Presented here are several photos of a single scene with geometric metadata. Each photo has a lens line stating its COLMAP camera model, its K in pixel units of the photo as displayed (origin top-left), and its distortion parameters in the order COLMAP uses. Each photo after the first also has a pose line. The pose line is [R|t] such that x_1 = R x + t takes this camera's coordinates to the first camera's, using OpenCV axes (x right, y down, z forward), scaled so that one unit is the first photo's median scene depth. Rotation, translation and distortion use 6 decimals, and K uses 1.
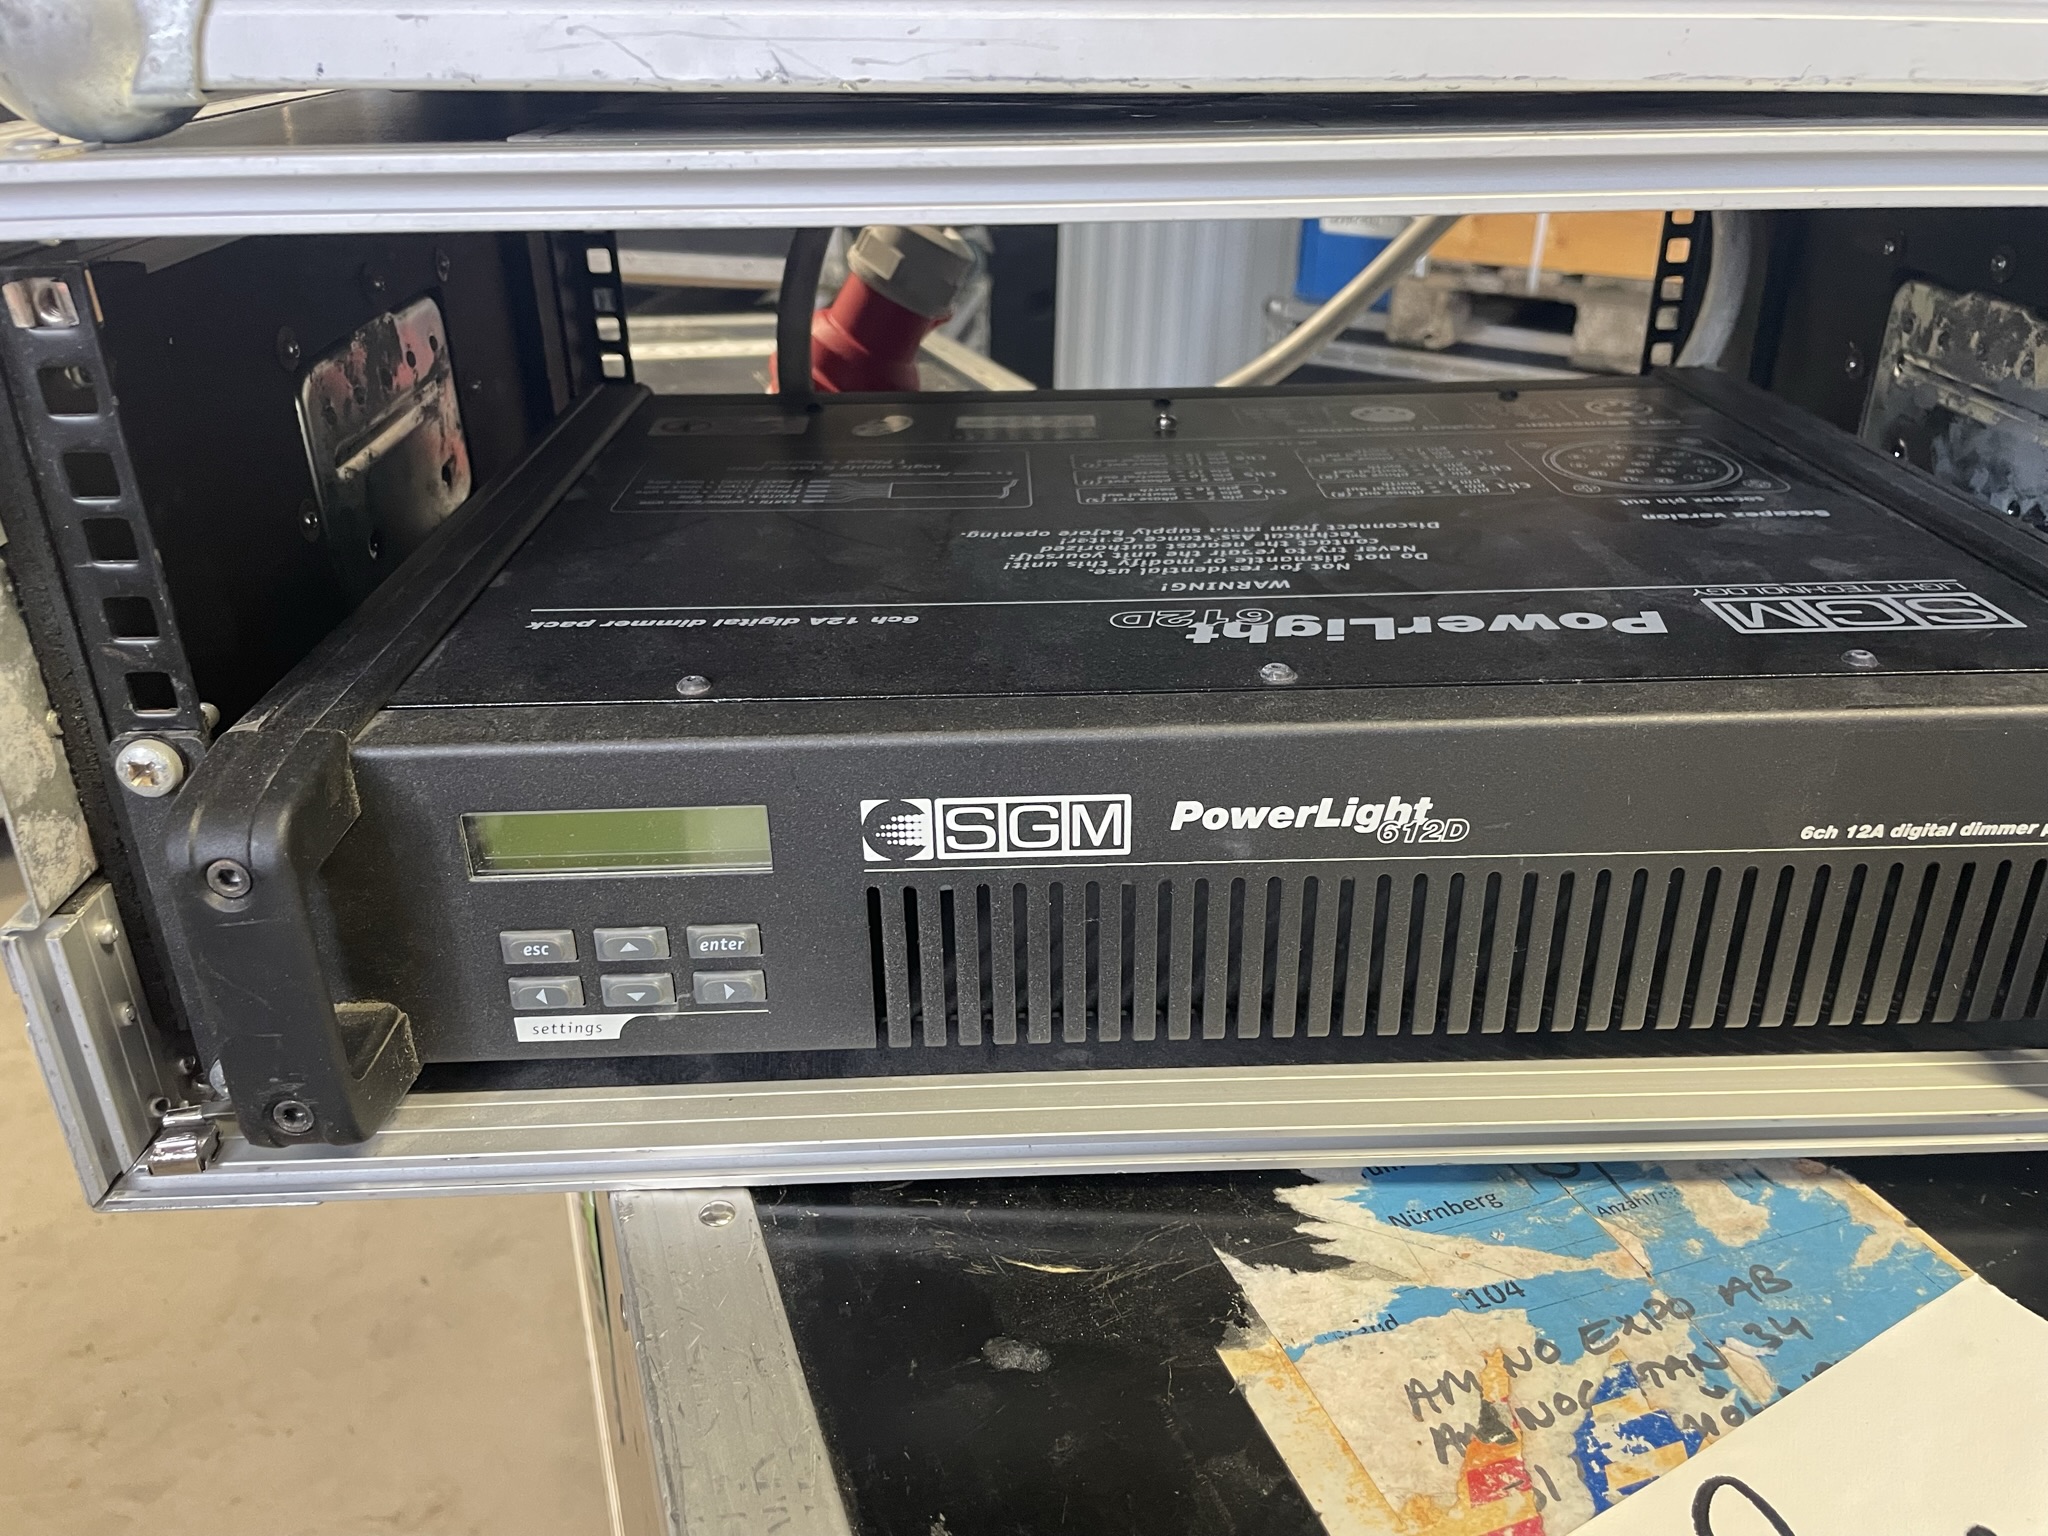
lens RADIAL K [[1576.2, 0, 1034.7], [0, 1576.2, 769.9], [0, 0, 1]] dist [0.069732, -0.116603]
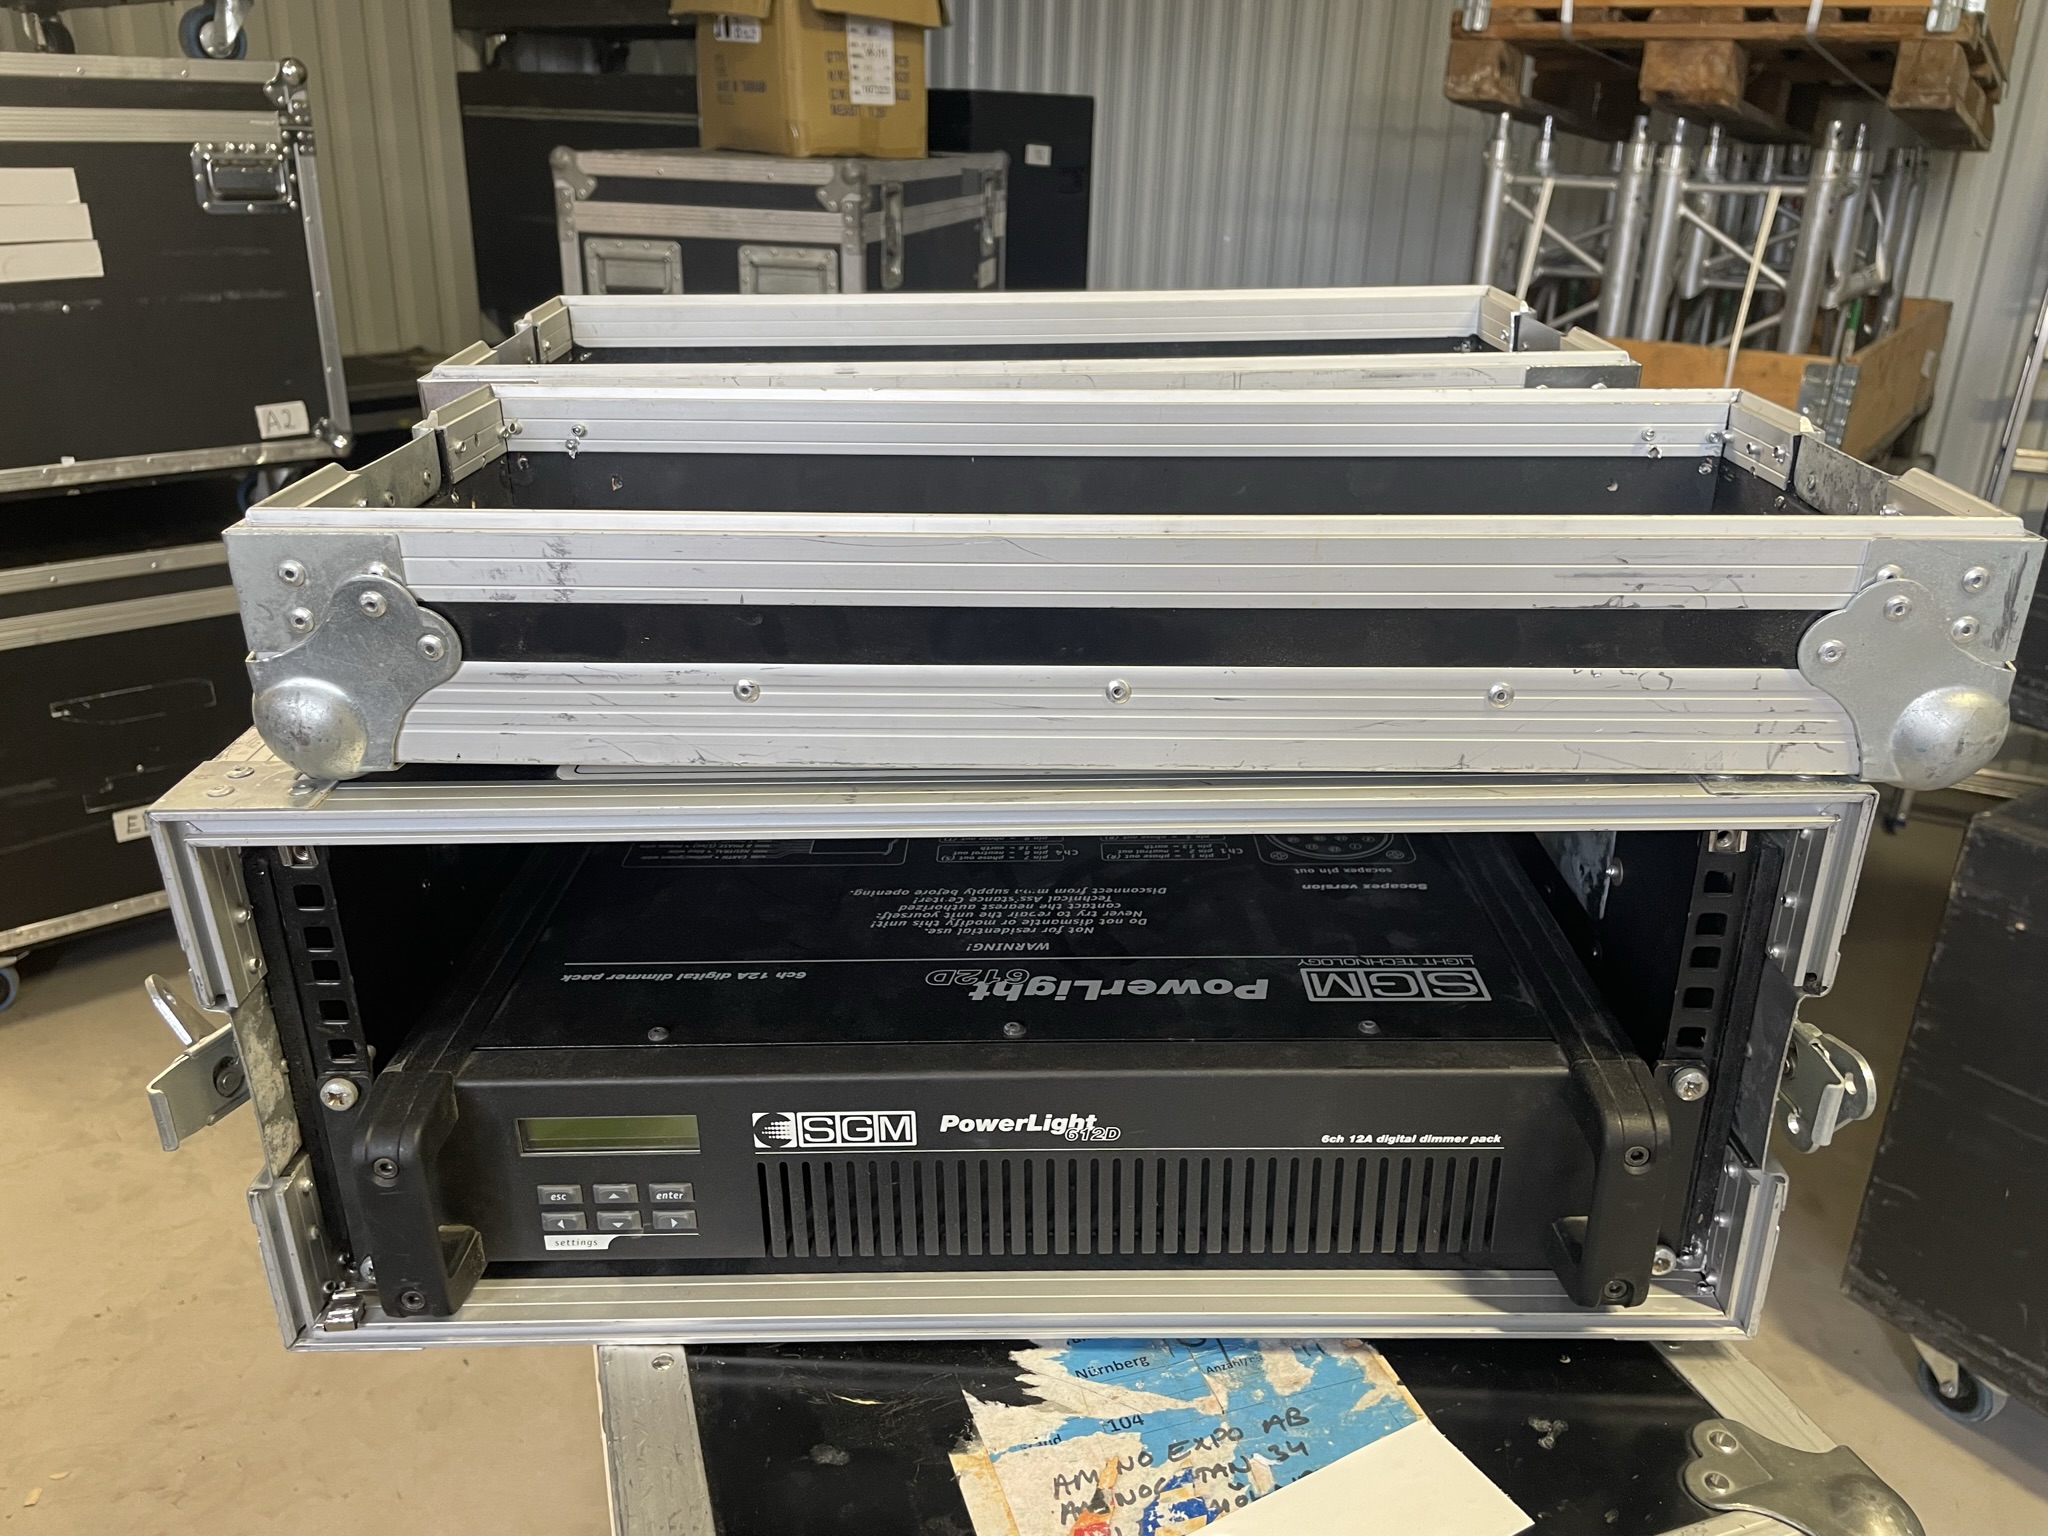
lens RADIAL K [[1531.7, 0, 1024.0], [0, 1531.7, 768.0], [0, 0, 1]] dist [0.063190, -0.101935]
pose [[0.999588, 0.012365, -0.025913, 0.209019], [-0.013805, 0.998328, -0.056132, -0.250838], [0.025175, 0.056467, 0.998087, -0.625257]]
